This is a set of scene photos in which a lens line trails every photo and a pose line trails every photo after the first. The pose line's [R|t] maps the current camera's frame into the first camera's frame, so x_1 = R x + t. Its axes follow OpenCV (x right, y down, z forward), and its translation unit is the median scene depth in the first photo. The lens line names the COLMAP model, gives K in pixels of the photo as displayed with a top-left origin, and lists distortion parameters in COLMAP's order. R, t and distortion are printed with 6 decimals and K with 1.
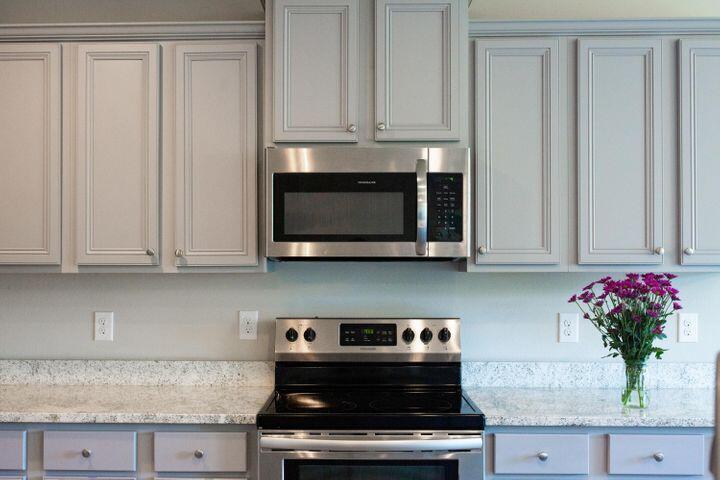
lens RADIAL K [[735.1, 0, 360.2], [0, 735.1, 260.2], [0, 0, 1]] dist [-0.008945, -0.010223]
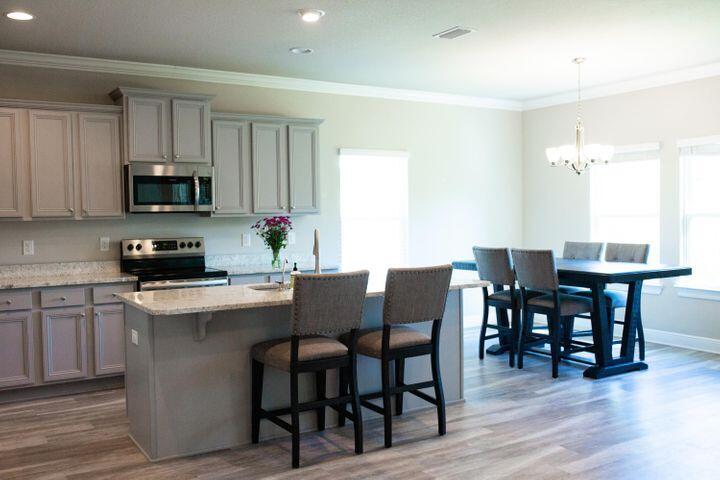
lens RADIAL K [[695.3, 0, 360.0], [0, 695.3, 240.0], [0, 0, 1]] dist [-0.016463, -0.007634]
pose [[0.836062, -0.033770, 0.547595, -0.707916], [0.009062, 0.998818, 0.047761, -0.013493], [-0.548561, -0.034969, 0.835379, -1.196200]]
